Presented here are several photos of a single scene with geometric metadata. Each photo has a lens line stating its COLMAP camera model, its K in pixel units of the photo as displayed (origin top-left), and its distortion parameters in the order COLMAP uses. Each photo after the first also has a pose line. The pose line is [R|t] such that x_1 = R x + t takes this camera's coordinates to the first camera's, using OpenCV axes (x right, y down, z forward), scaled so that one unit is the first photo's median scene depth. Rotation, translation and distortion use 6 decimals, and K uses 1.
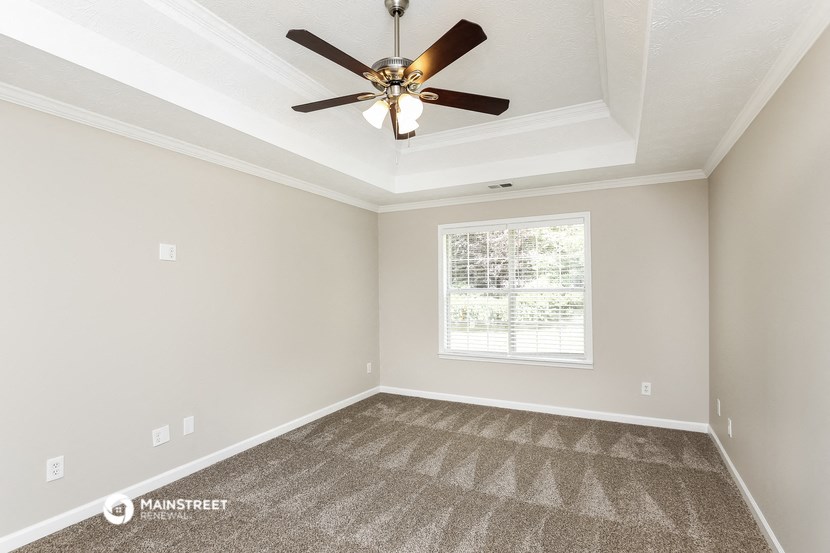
lens RADIAL K [[416.5, 0, 407.4], [0, 416.5, 289.0], [0, 0, 1]] dist [0.002154, 0.000105]
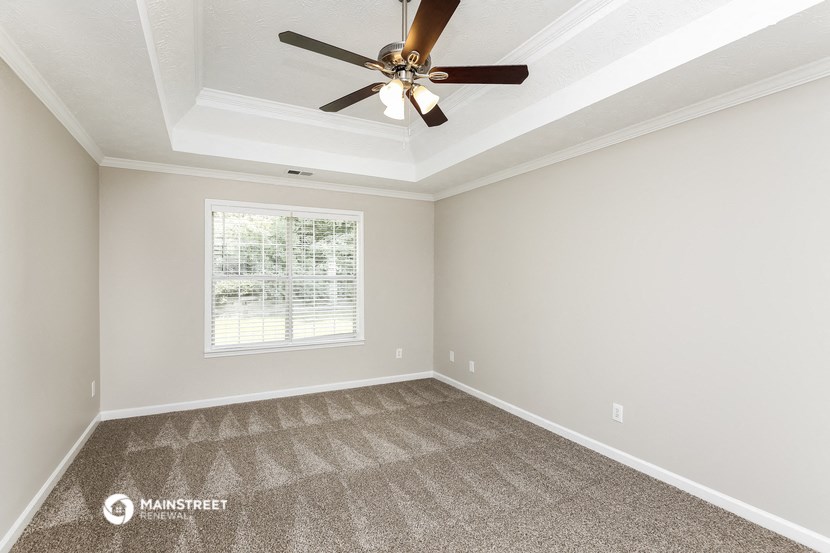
lens RADIAL K [[403.7, 0, 415.0], [0, 403.7, 281.9], [0, 0, 1]] dist [0.000234, -0.000147]
pose [[0.563999, -0.000343, 0.825775, -0.447155], [-0.008737, 0.999941, 0.006383, 0.004752], [-0.825729, -0.010814, 0.563963, 0.241663]]
